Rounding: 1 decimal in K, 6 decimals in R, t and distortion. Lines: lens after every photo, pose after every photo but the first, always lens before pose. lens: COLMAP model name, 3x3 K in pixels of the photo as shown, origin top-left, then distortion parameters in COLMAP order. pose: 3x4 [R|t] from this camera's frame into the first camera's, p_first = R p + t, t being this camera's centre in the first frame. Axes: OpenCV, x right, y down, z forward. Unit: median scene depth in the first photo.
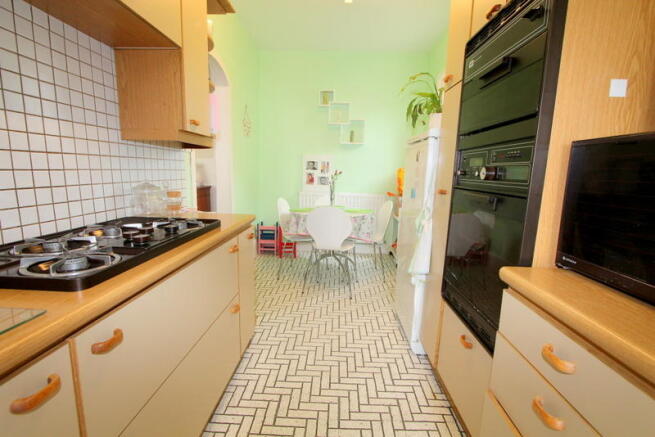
lens RADIAL K [[309.8, 0, 327.5], [0, 309.8, 218.5], [0, 0, 1]] dist [-0.002678, 0.000649]
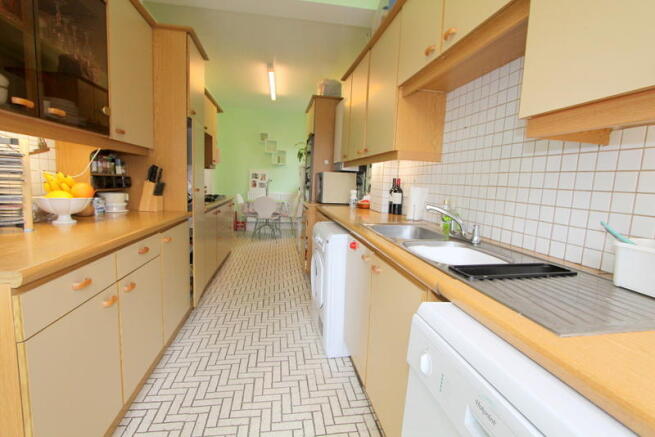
lens RADIAL K [[309.8, 0, 327.5], [0, 309.8, 218.5], [0, 0, 1]] dist [-0.002678, 0.000649]
pose [[0.982092, -0.011007, 0.188078, 0.017058], [0.016410, 0.999495, -0.027195, 0.114402], [-0.187684, 0.029794, 0.981778, -0.737651]]
